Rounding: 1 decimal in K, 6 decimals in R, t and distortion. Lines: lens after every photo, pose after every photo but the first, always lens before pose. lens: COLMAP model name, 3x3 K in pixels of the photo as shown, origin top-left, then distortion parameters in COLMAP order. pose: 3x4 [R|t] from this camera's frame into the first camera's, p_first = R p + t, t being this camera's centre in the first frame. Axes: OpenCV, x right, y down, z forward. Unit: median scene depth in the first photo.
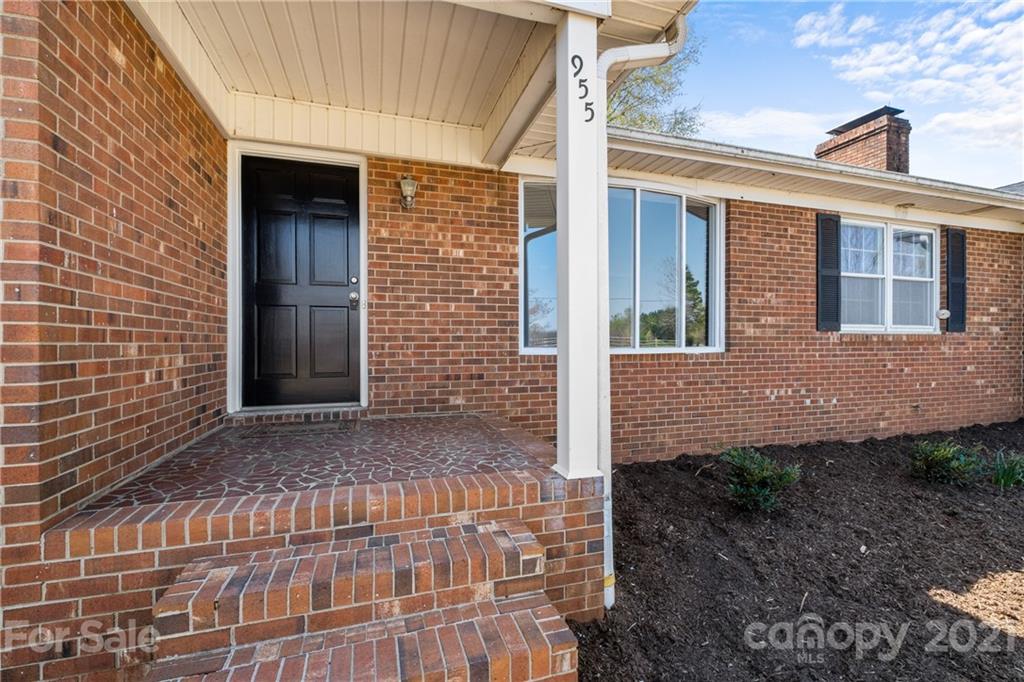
lens RADIAL K [[445.2, 0, 516.6], [0, 445.2, 341.3], [0, 0, 1]] dist [-0.001510, -0.000857]
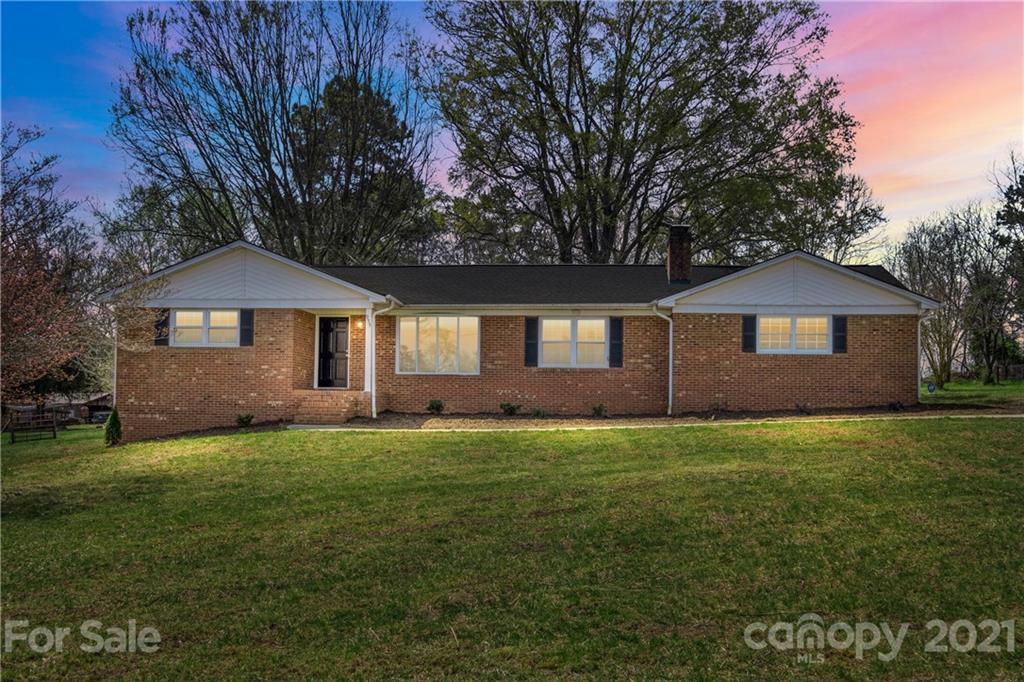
lens RADIAL K [[445.2, 0, 516.6], [0, 445.2, 341.3], [0, 0, 1]] dist [-0.001510, -0.000857]
pose [[0.933770, 0.007020, -0.357804, 1.503634], [-0.005816, 0.999973, 0.004443, -0.171205], [0.357825, -0.002068, 0.933786, -1.255584]]
